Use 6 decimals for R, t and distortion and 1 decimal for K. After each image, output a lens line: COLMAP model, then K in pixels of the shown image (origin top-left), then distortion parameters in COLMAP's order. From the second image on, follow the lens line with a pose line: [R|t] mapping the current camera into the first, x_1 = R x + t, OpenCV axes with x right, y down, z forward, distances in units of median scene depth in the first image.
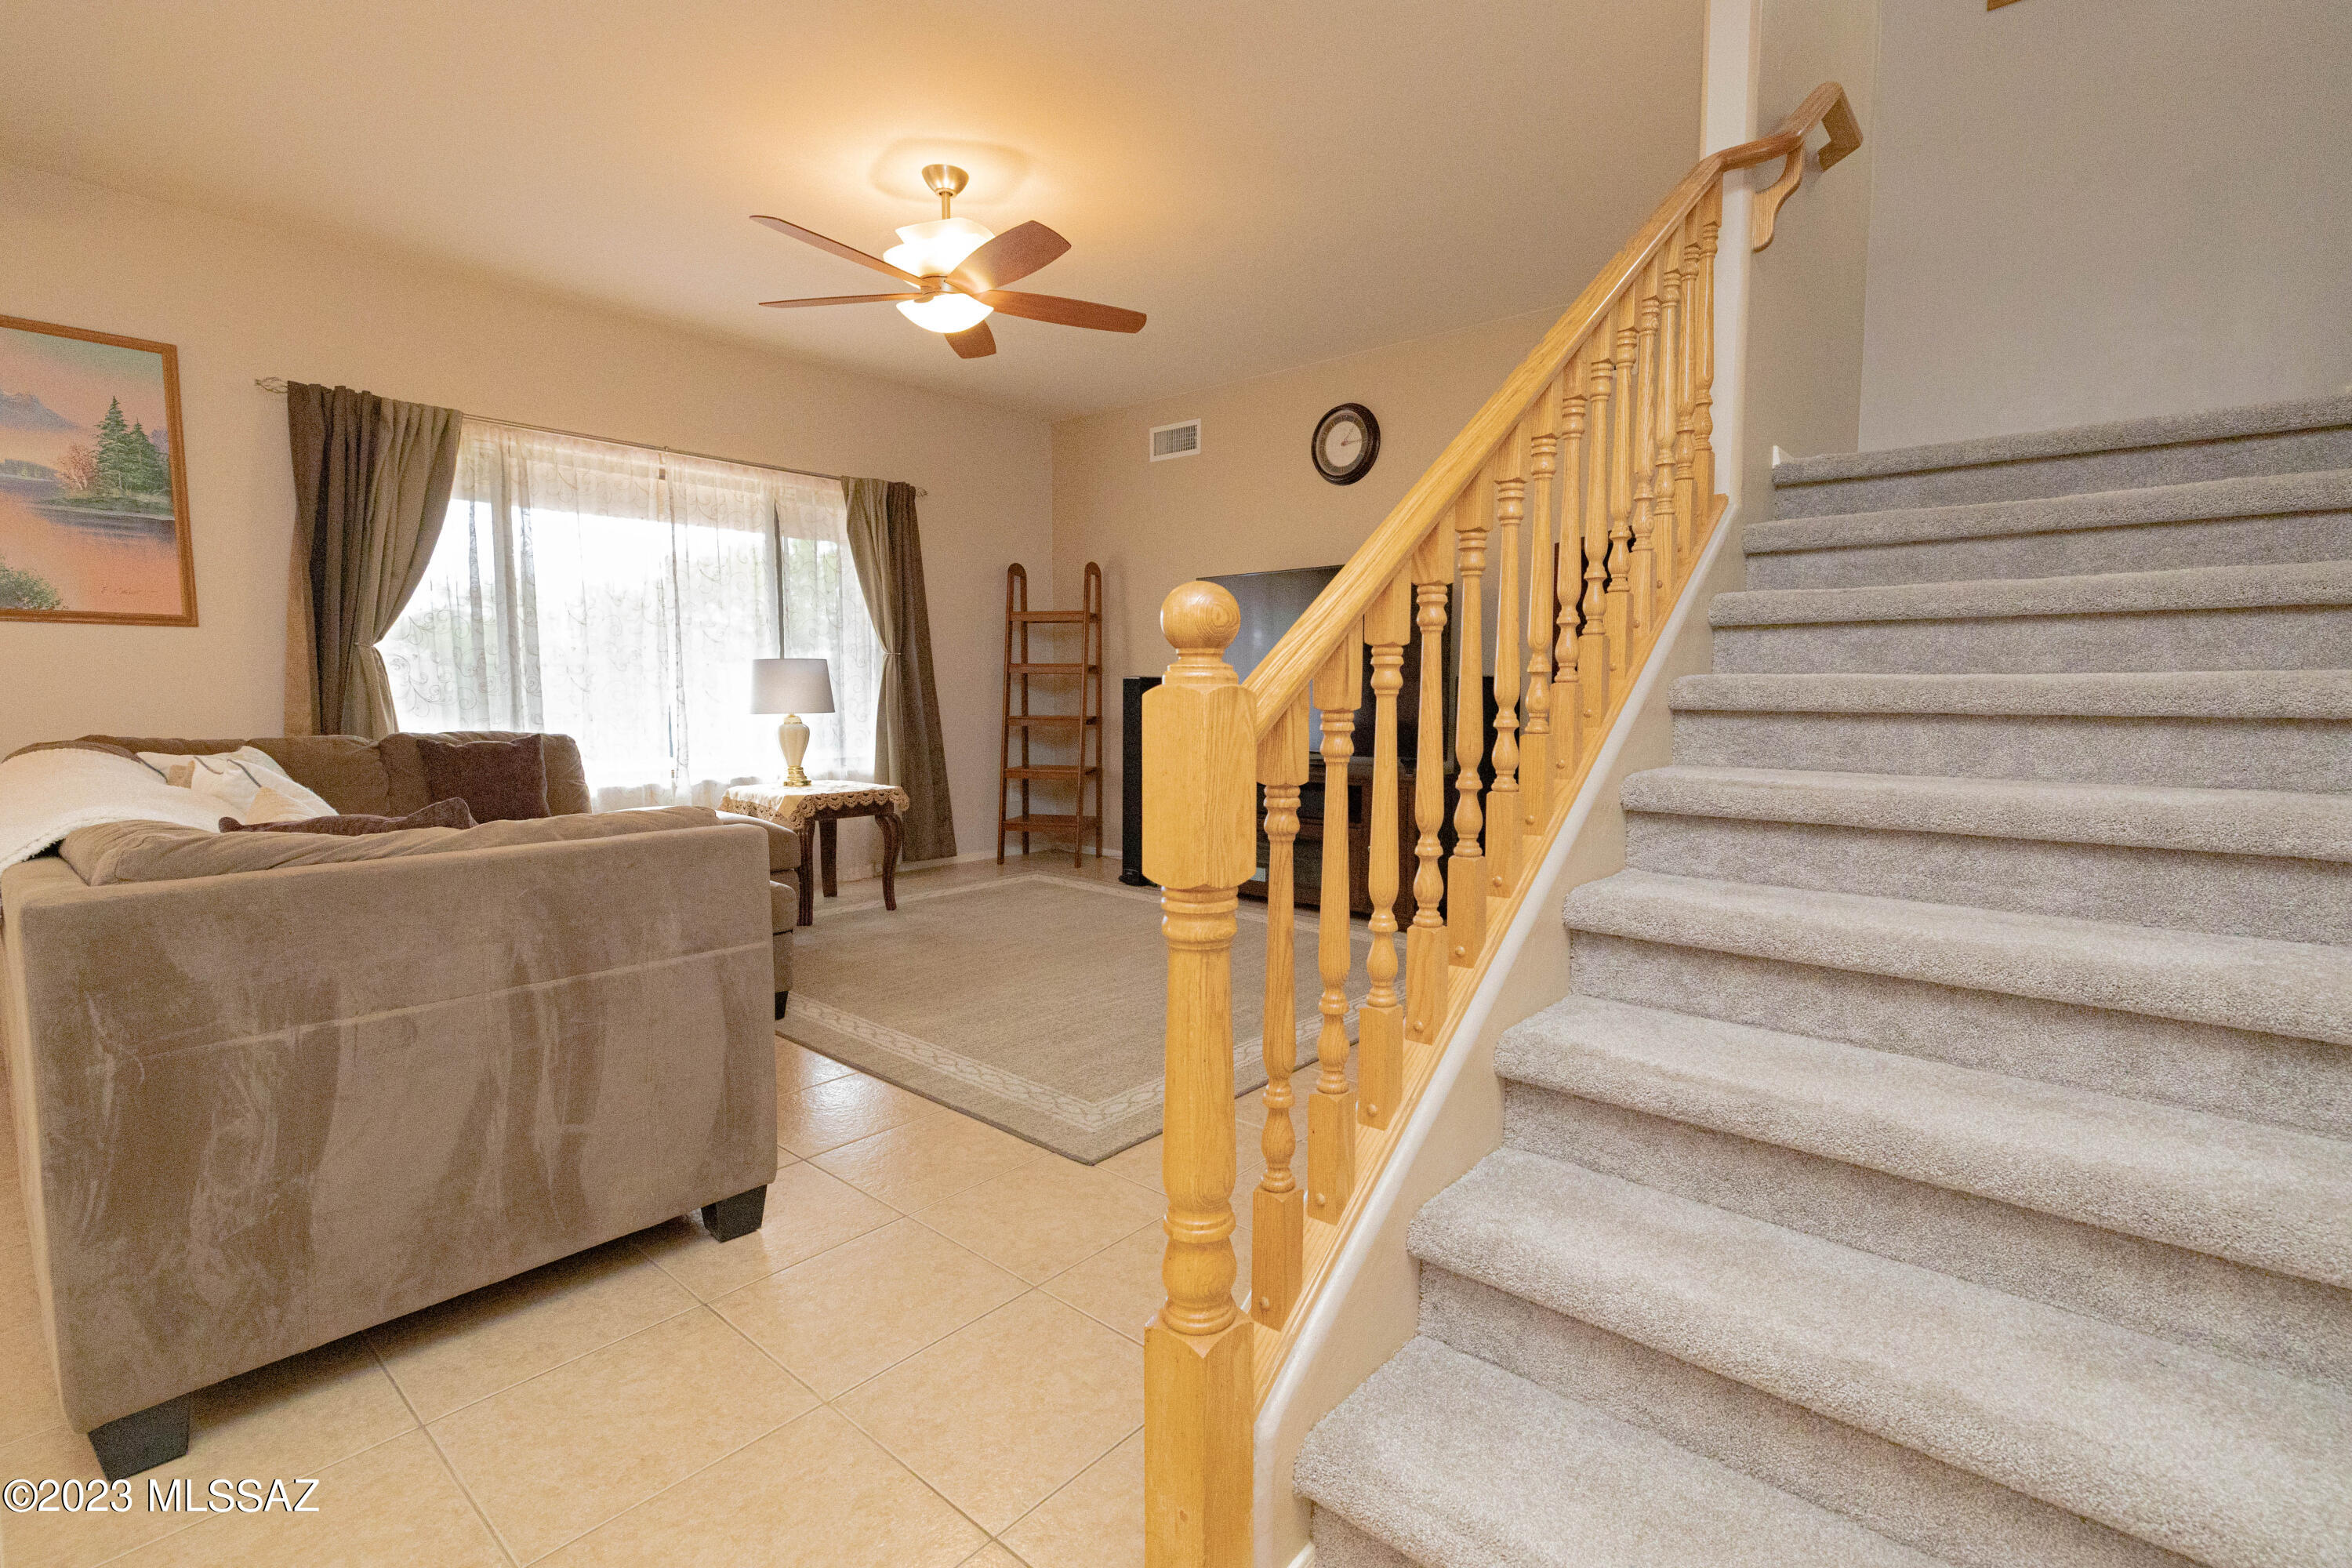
lens RADIAL K [[1053.2, 0, 1226.3], [0, 1053.2, 777.0], [0, 0, 1]] dist [-0.000896, -0.000064]
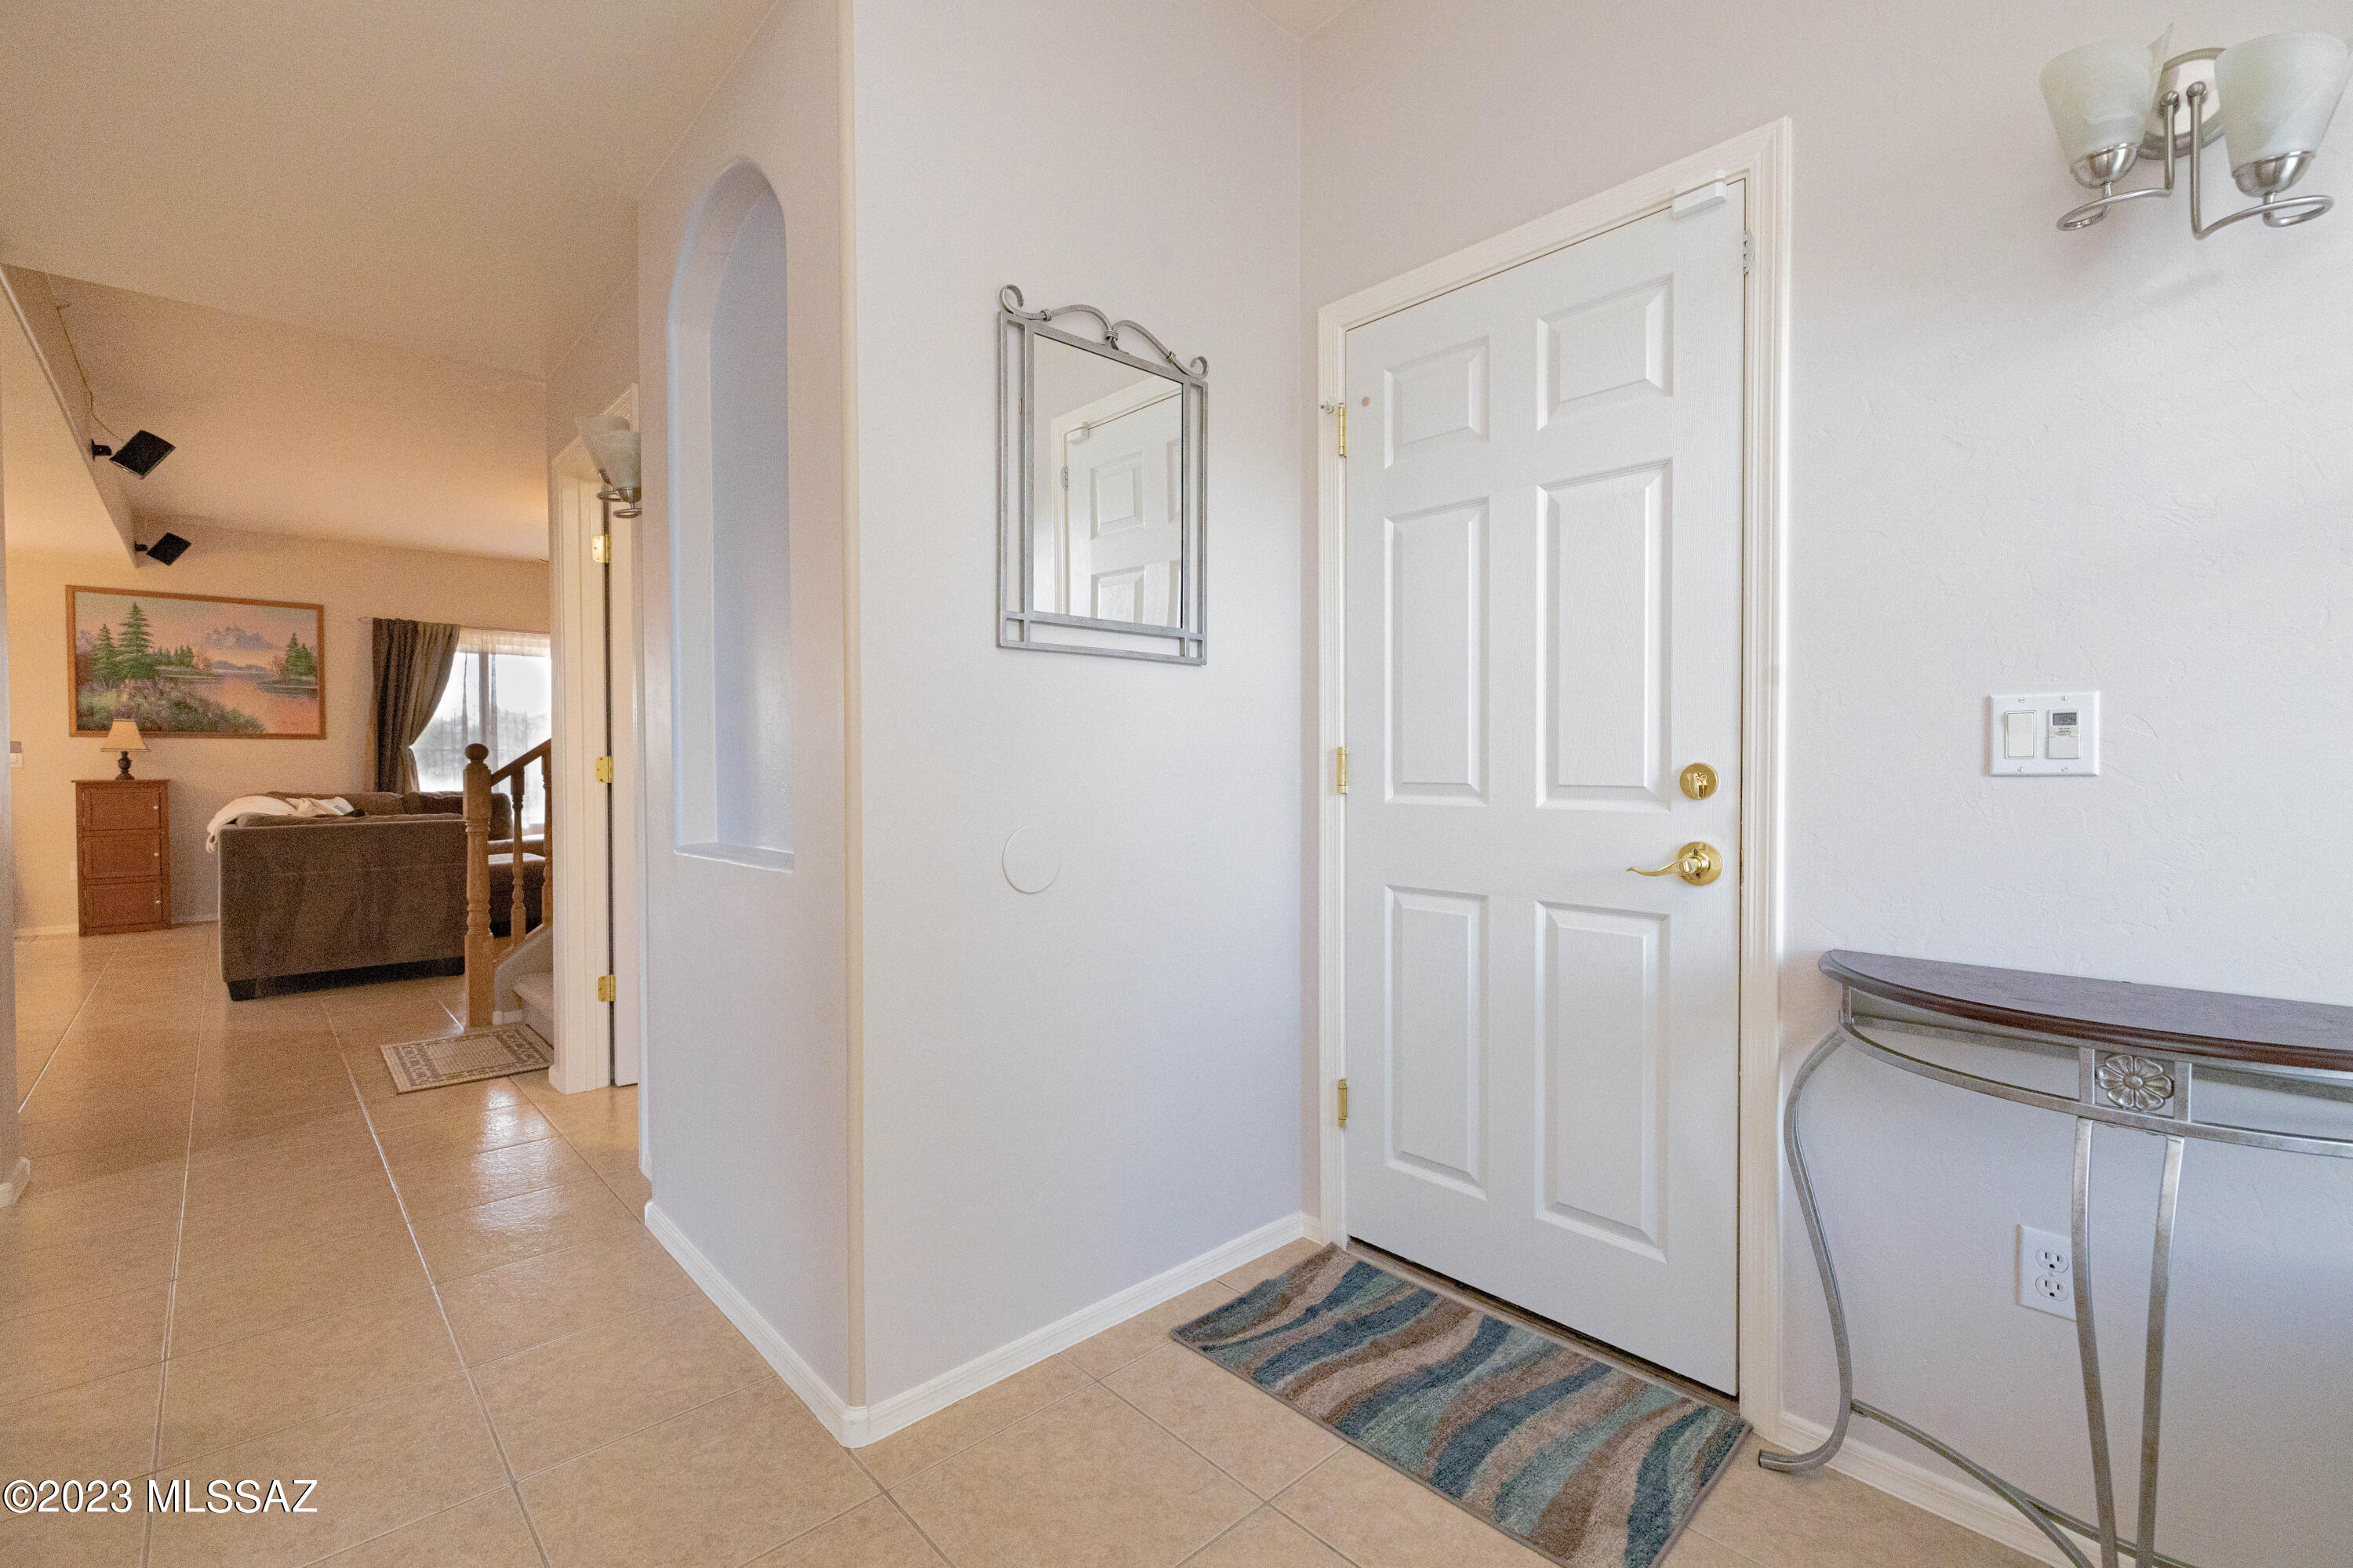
lens RADIAL K [[1003.3, 0, 1176.5], [0, 1003.3, 784.0], [0, 0, 1]] dist [0.000107, -0.000208]
pose [[0.991752, -0.002637, -0.128146, 0.957383], [-0.005447, 0.998018, -0.062698, 0.060718], [0.128057, 0.062879, 0.989772, -0.748443]]
